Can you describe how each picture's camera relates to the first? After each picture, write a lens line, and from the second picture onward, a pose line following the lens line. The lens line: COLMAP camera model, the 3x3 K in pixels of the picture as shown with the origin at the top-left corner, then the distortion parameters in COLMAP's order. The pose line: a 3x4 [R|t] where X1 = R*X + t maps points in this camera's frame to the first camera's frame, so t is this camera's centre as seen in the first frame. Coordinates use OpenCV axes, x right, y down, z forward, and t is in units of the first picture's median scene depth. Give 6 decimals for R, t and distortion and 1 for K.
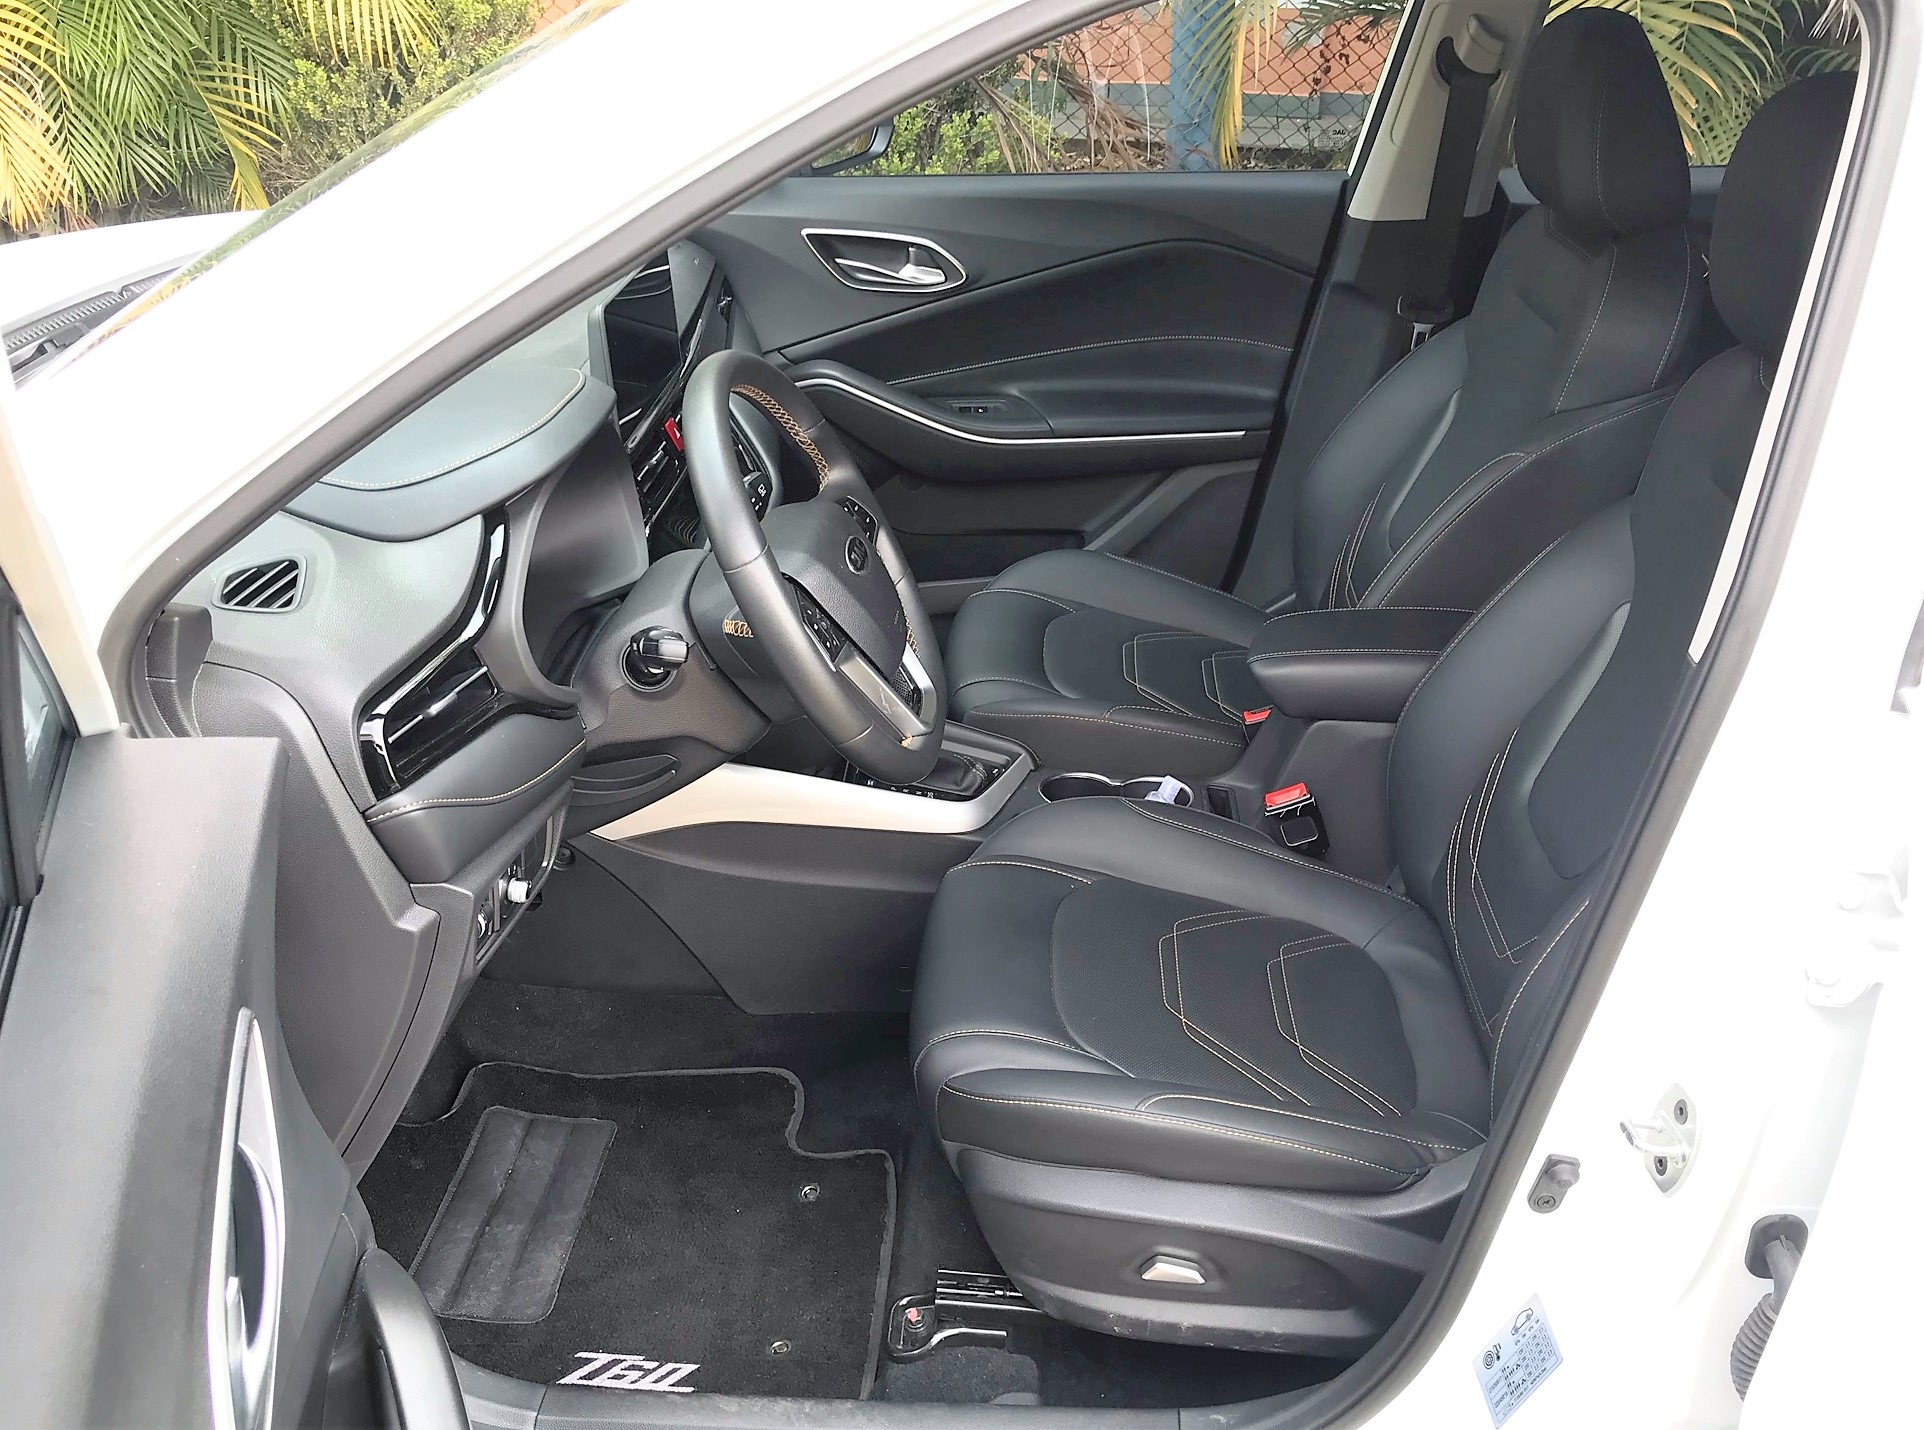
lens RADIAL K [[1646.0, 0, 959.2], [0, 1646.0, 722.9], [0, 0, 1]] dist [0.044186, -0.042909]
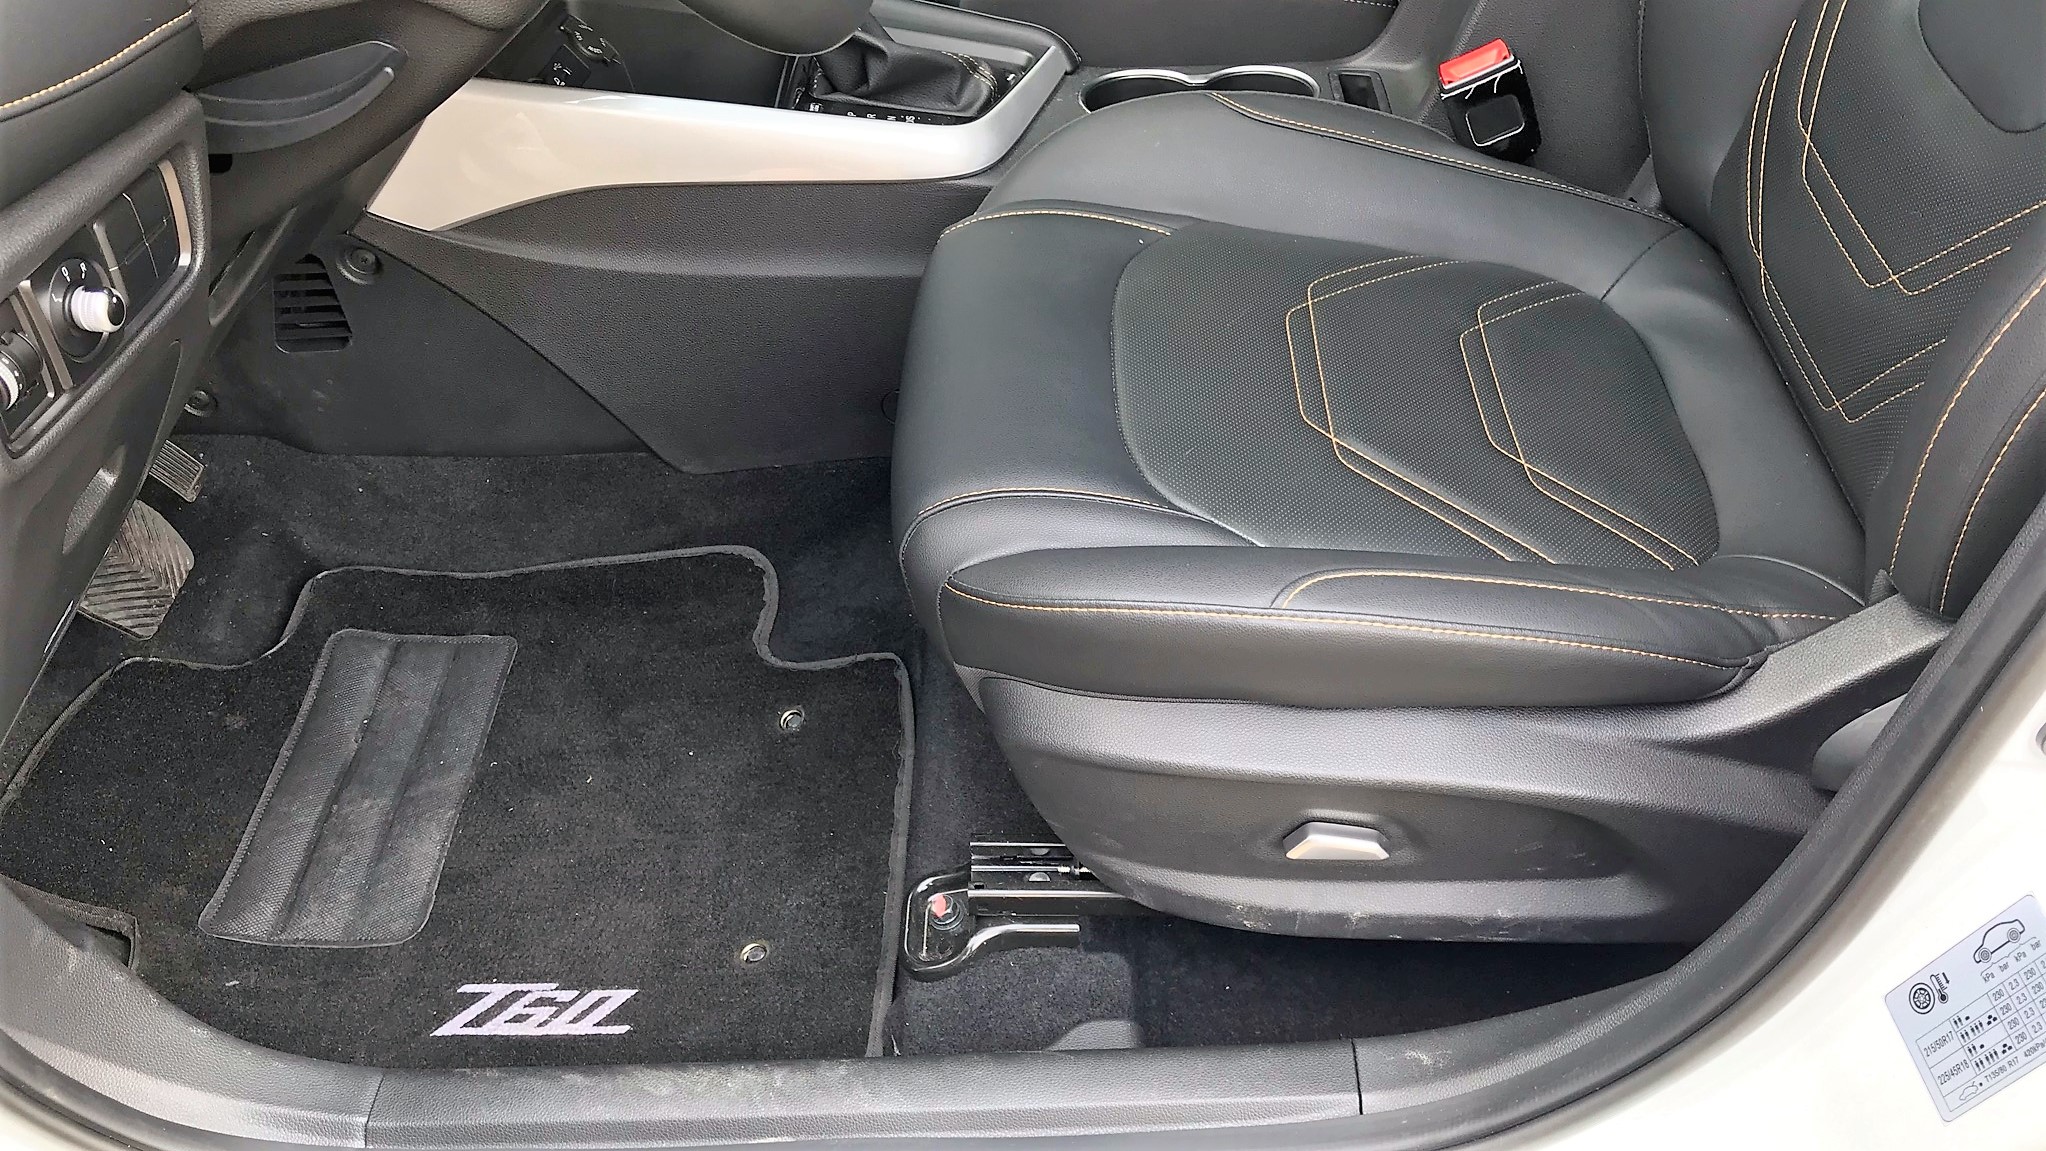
lens RADIAL K [[1670.0, 0, 1007.5], [0, 1670.0, 617.3], [0, 0, 1]] dist [0.015091, -0.025963]
pose [[0.996445, -0.079981, -0.026467, 0.023123], [0.084214, 0.954238, 0.286944, 0.047471], [0.002306, -0.288153, 0.957582, 0.333859]]
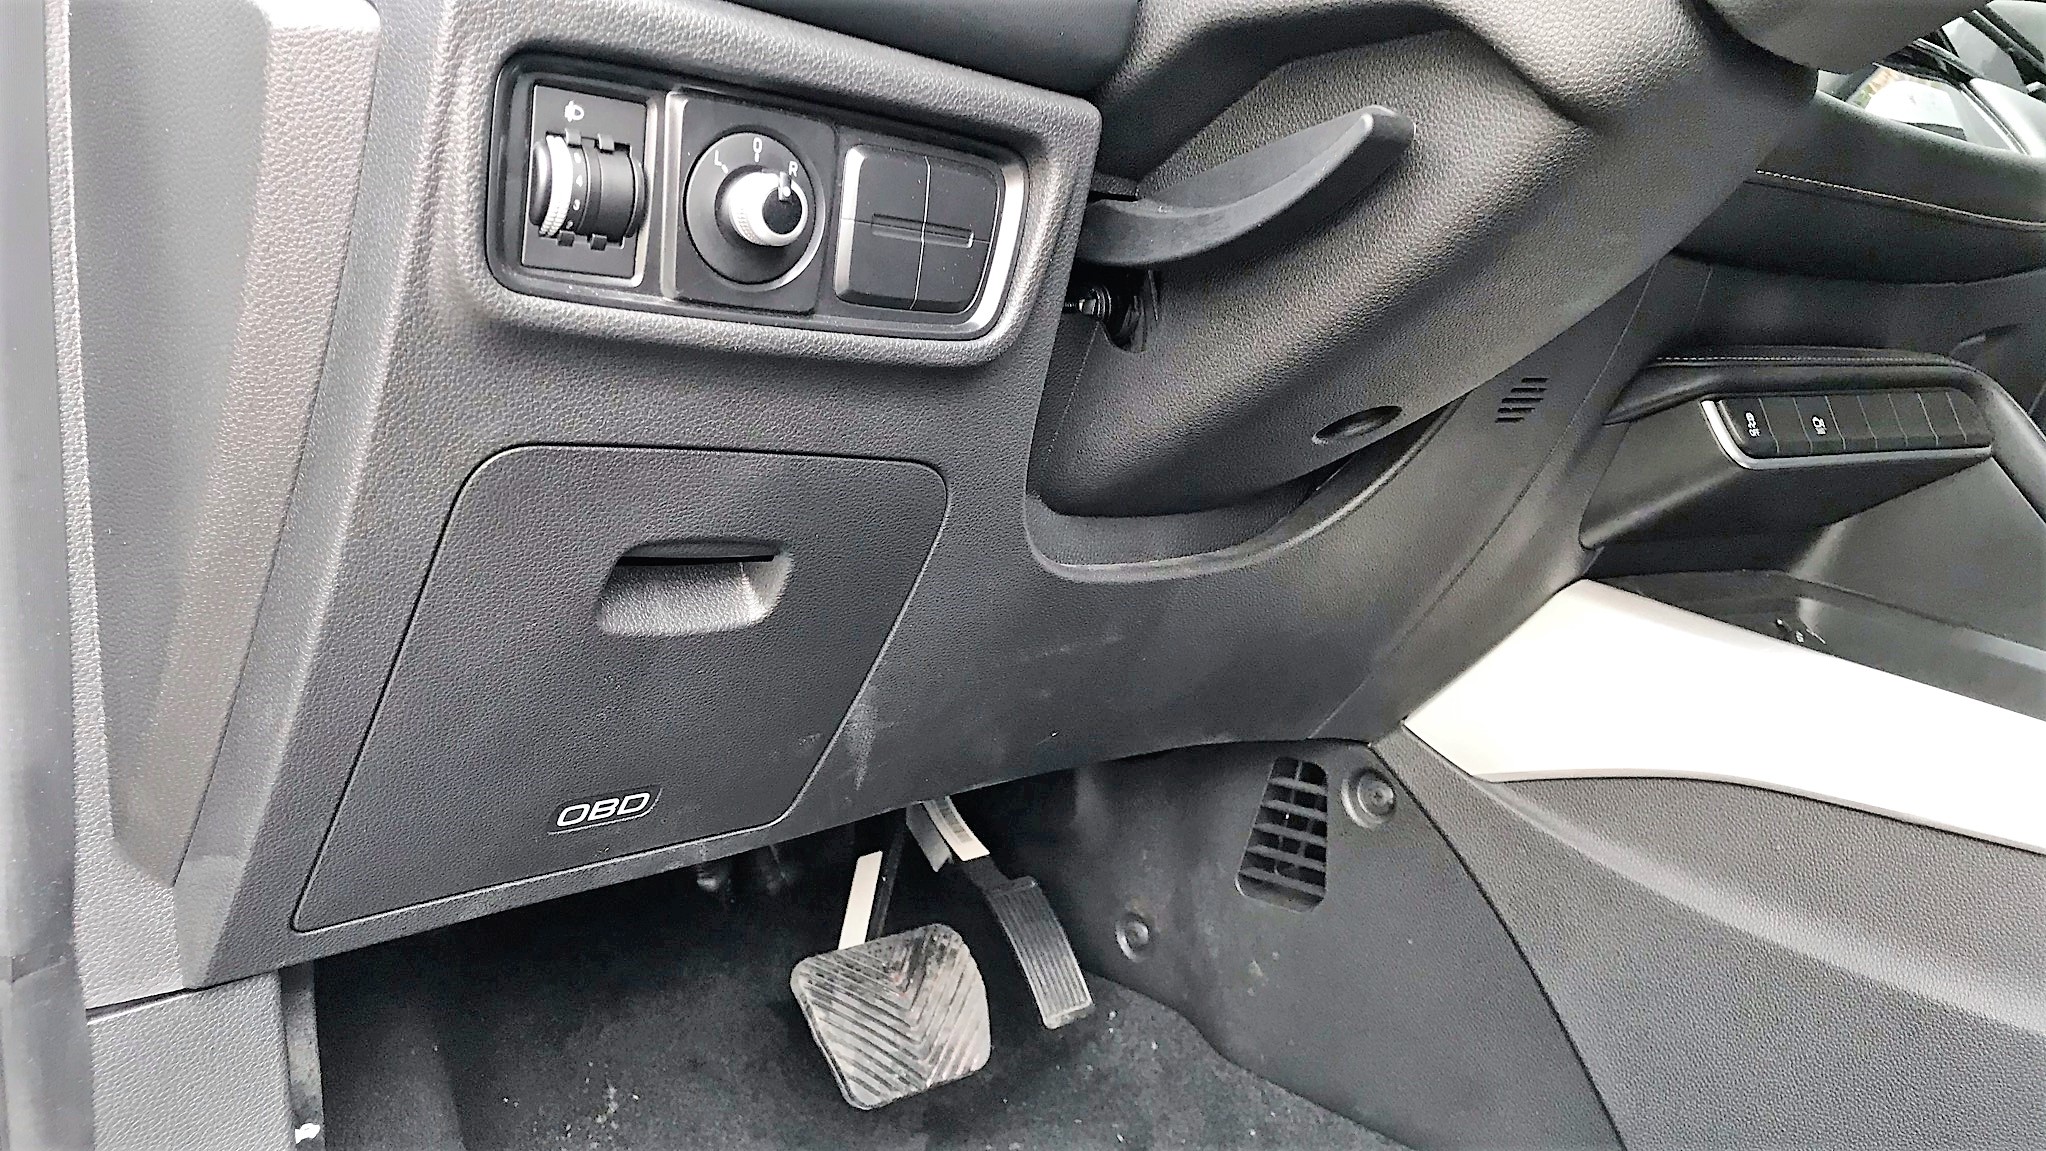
lens RADIAL K [[1670.0, 0, 1025.4], [0, 1670.0, 514.0], [0, 0, 1]] dist [0.015091, -0.025963]
pose [[0.734450, 0.064330, -0.675607, 0.008101], [-0.313819, 0.914867, -0.254040, 0.166408], [0.601748, 0.398598, 0.692112, 0.593807]]
